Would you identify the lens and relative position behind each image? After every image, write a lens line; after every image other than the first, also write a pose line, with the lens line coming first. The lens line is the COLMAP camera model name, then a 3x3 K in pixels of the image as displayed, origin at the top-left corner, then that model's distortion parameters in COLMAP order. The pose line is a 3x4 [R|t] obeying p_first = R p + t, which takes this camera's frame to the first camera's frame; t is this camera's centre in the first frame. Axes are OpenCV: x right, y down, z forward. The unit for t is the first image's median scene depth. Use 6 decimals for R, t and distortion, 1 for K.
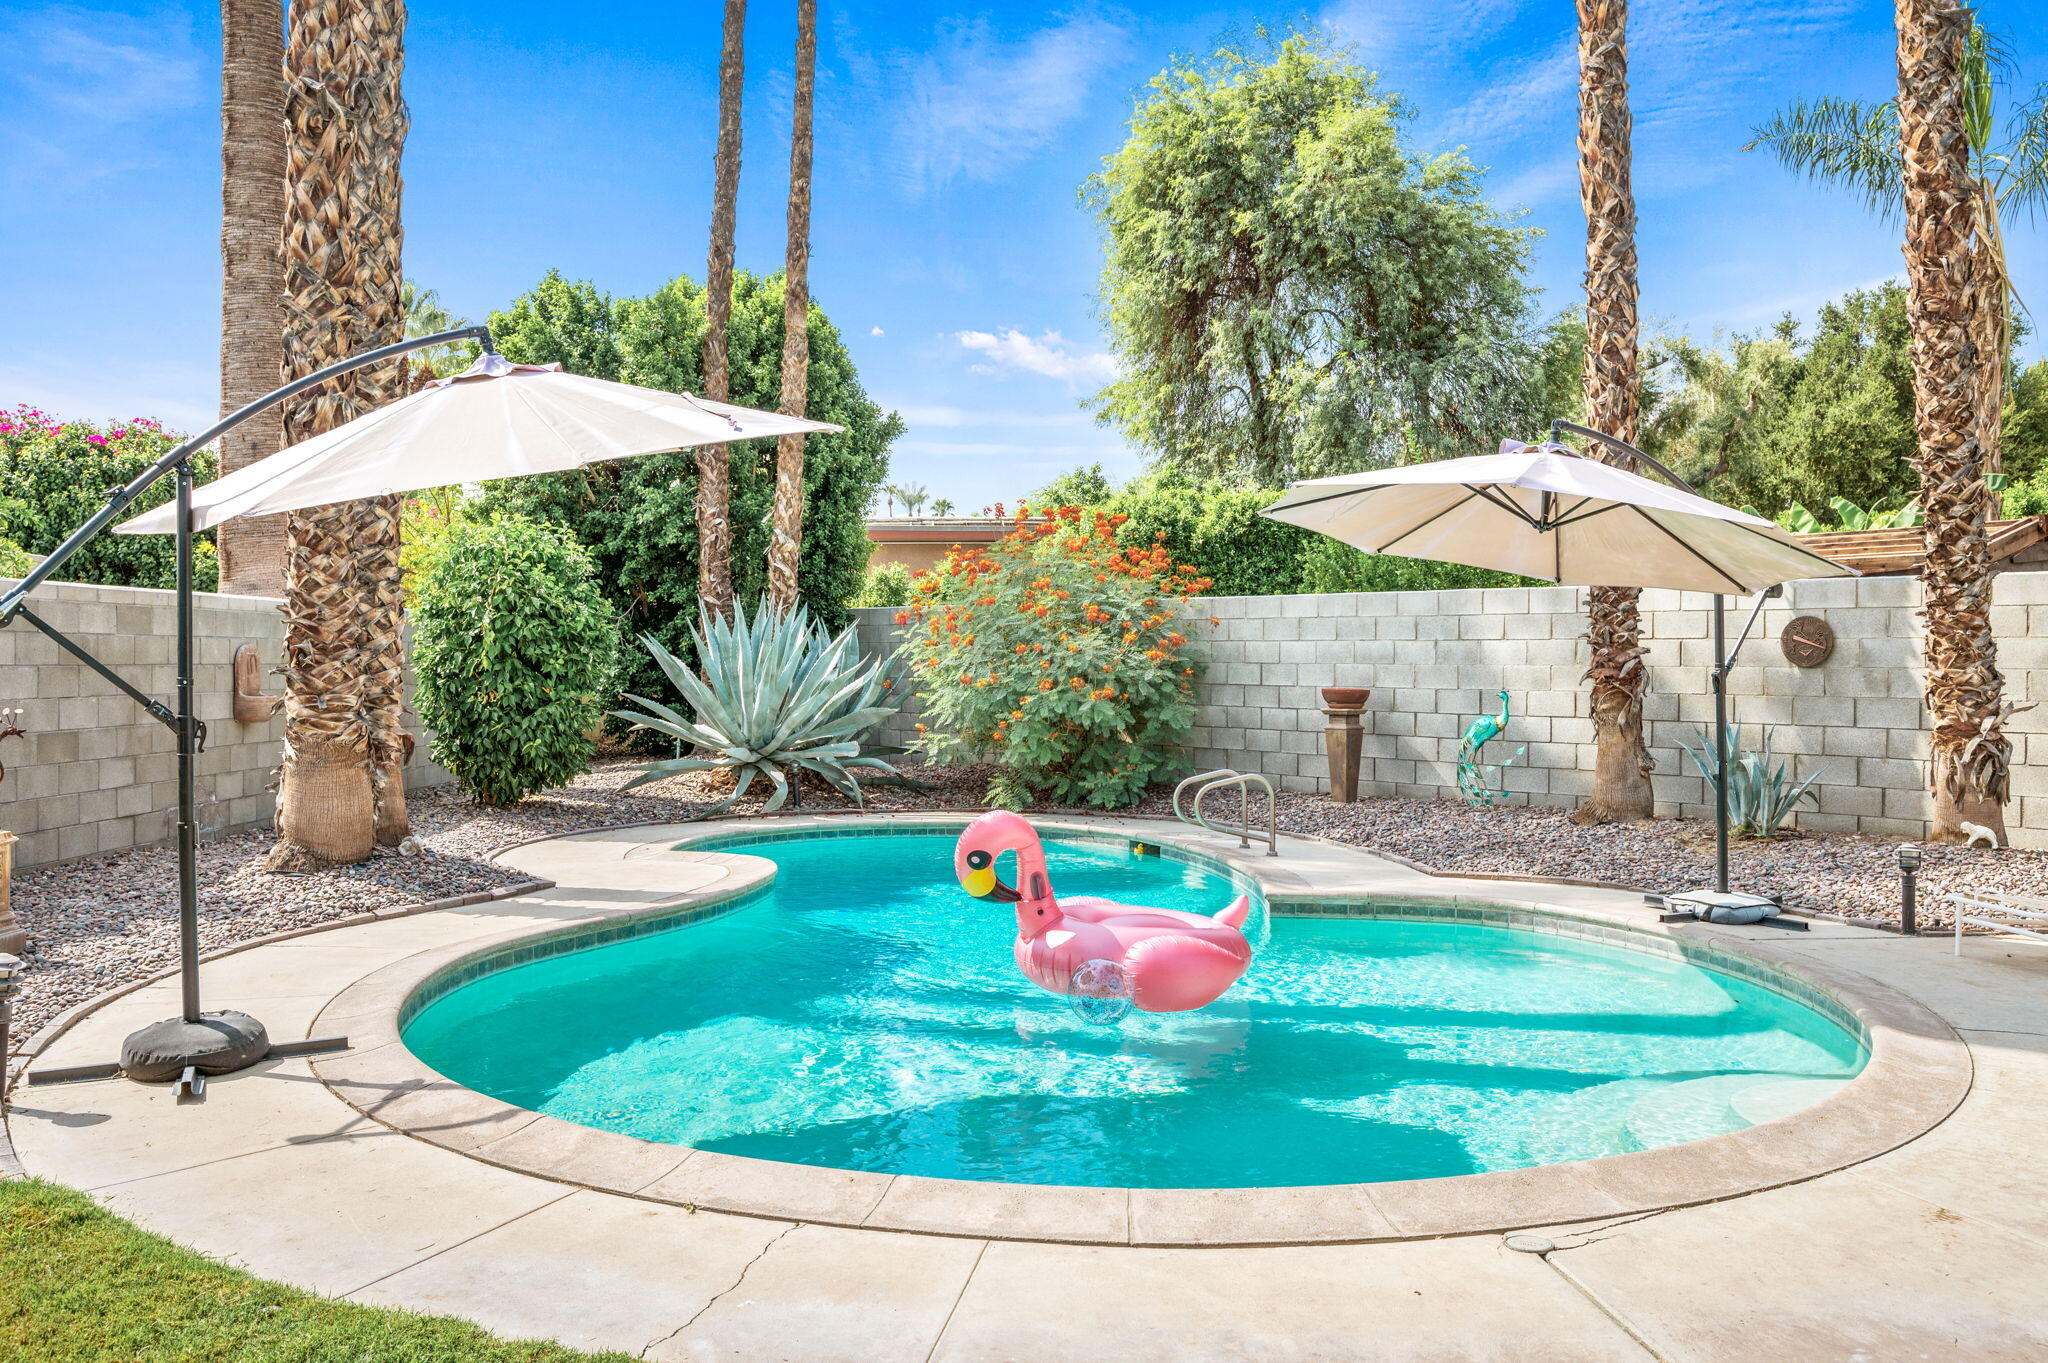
lens RADIAL K [[1617.6, 0, 1019.2], [0, 1617.6, 682.9], [0, 0, 1]] dist [-0.005718, -0.001906]
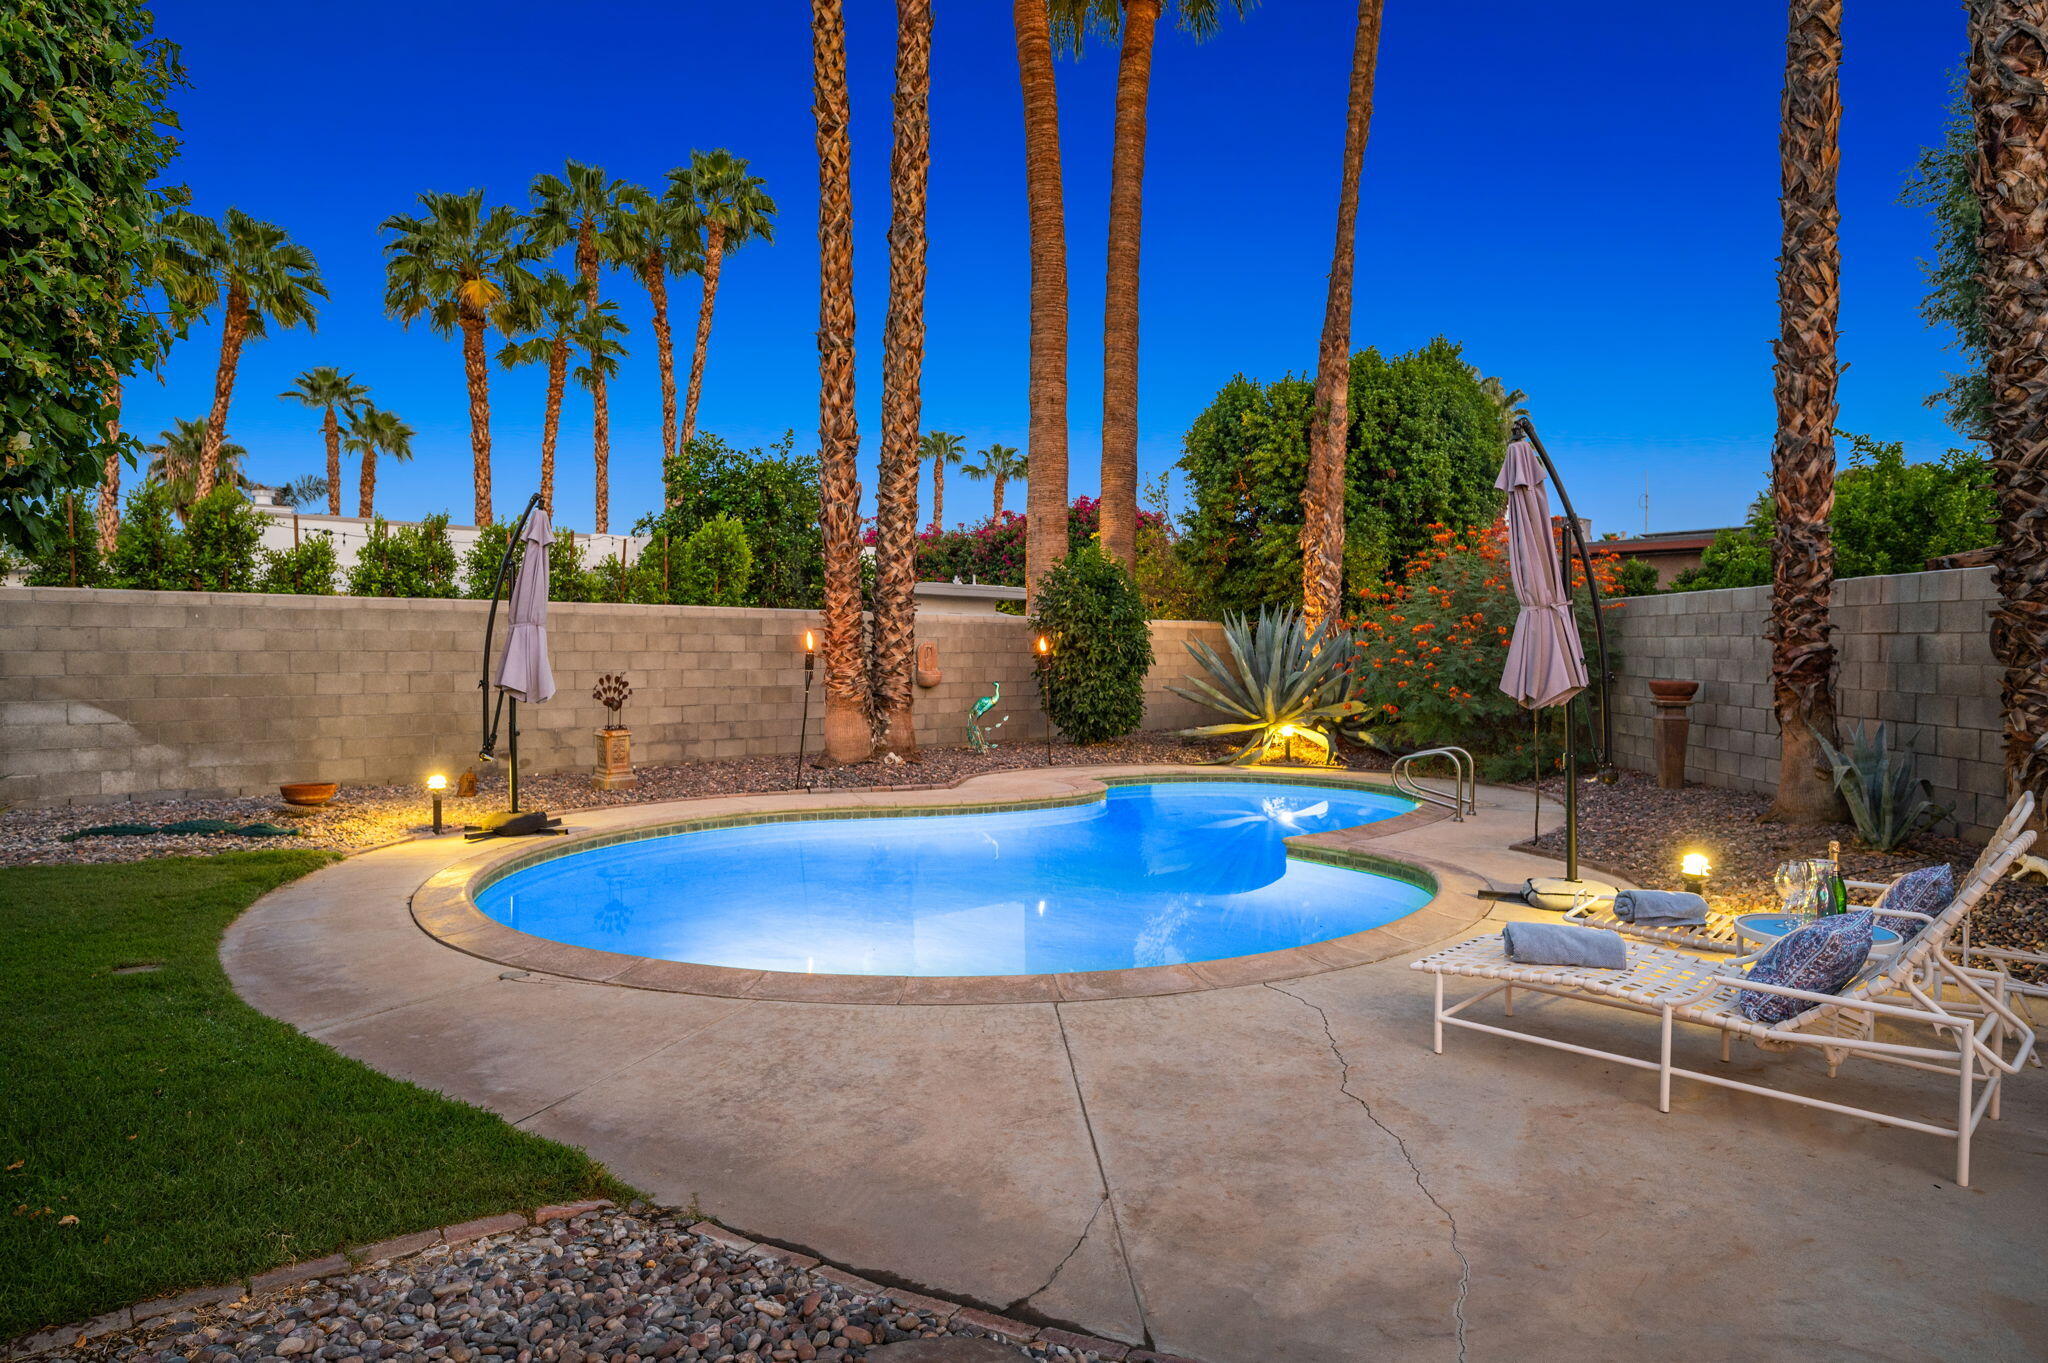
lens RADIAL K [[1243.8, 0, 1021.0], [0, 1243.8, 680.8], [0, 0, 1]] dist [-0.002510, 0.000783]
pose [[0.697541, 0.021576, -0.716220, 0.645042], [-0.015517, 0.999767, 0.015006, -0.003448], [0.716377, 0.000647, 0.697713, 0.167466]]
